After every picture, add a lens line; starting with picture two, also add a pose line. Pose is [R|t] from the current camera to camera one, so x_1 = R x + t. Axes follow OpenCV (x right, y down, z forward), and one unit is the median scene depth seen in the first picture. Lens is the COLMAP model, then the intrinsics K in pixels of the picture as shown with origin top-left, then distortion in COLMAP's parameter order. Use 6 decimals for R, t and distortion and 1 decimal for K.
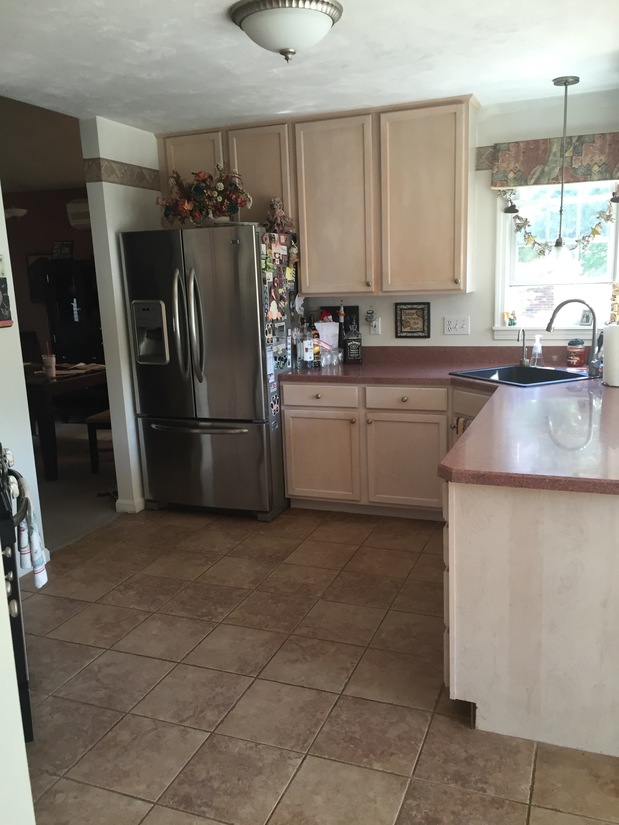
lens RADIAL K [[704.6, 0, 306.1], [0, 704.6, 414.1], [0, 0, 1]] dist [0.074236, 0.000161]
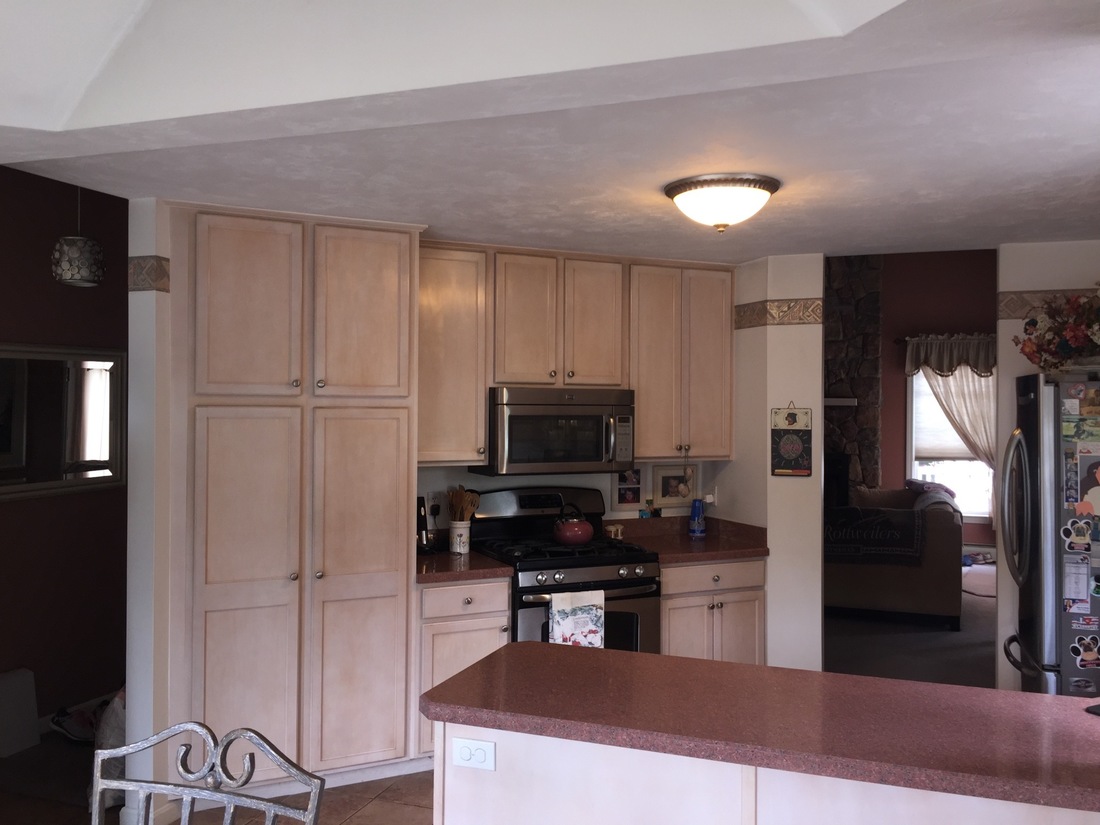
lens RADIAL K [[949.8, 0, 550.0], [0, 949.8, 412.5], [0, 0, 1]] dist [0.116560, -0.150260]
pose [[0.018700, 0.041027, -0.998983, 0.800398], [-0.202281, 0.978651, 0.036405, -0.156941], [0.979149, 0.201395, 0.026599, 0.485405]]
